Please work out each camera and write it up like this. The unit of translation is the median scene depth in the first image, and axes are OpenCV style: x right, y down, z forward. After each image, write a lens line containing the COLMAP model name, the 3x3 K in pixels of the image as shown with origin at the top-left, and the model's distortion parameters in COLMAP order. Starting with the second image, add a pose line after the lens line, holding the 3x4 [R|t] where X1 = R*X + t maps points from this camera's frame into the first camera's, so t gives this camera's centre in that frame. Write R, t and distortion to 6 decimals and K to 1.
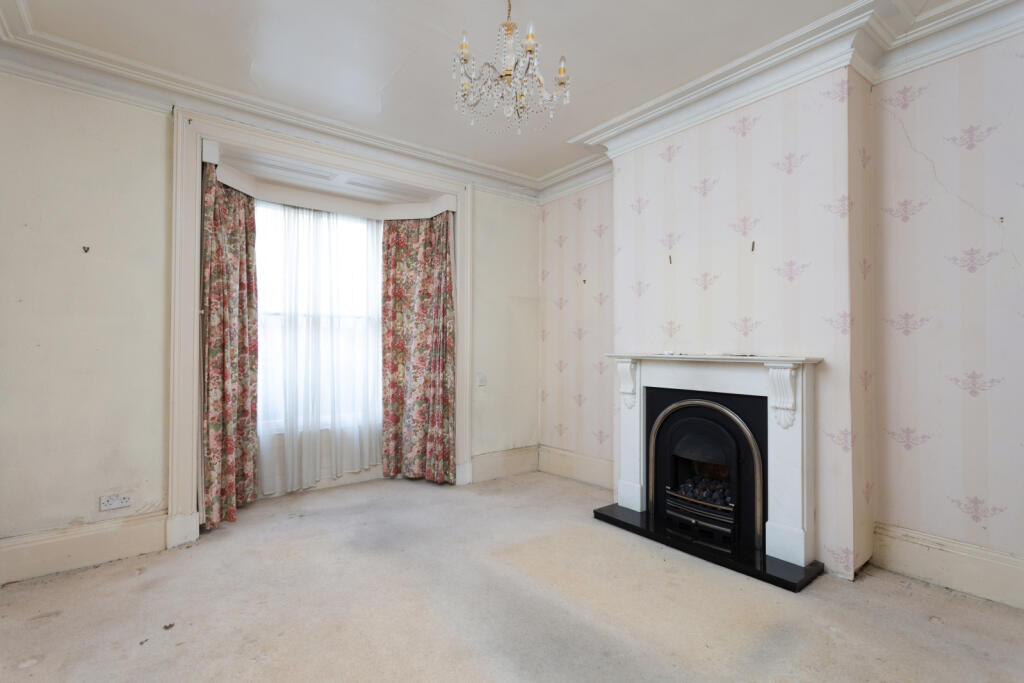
lens RADIAL K [[484.4, 0, 512.0], [0, 484.4, 341.5], [0, 0, 1]] dist [0.000835, 0.000073]
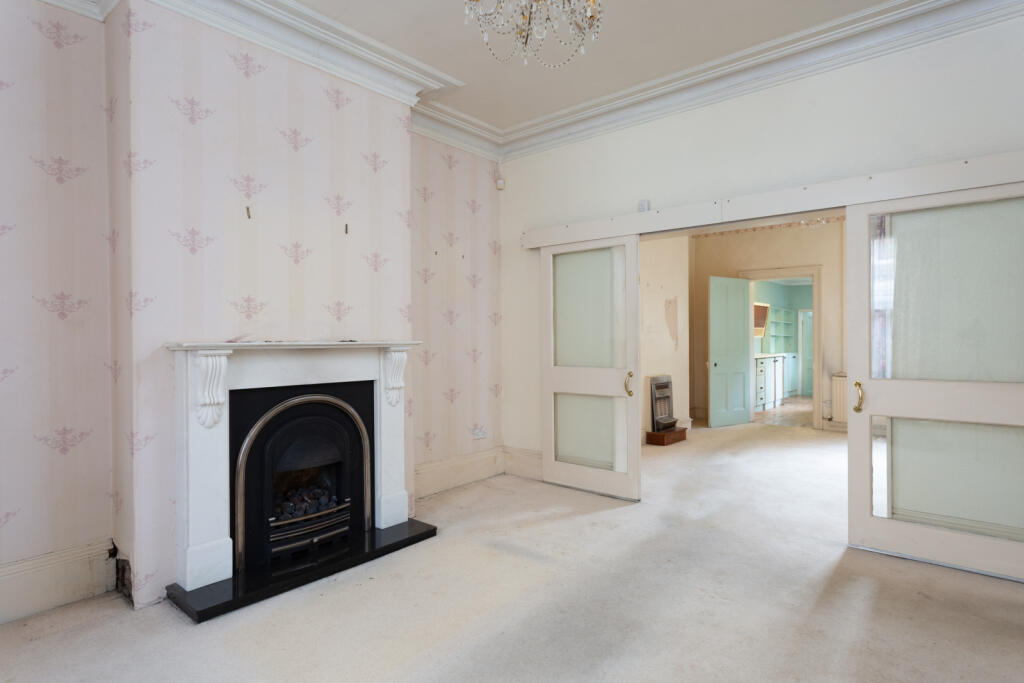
lens RADIAL K [[554.2, 0, 514.0], [0, 554.2, 335.9], [0, 0, 1]] dist [0.002293, 0.000499]
pose [[-0.208670, -0.002583, 0.977983, -0.638795], [-0.010781, 0.999942, 0.000340, 0.014073], [-0.977927, -0.010473, -0.208686, 0.870773]]
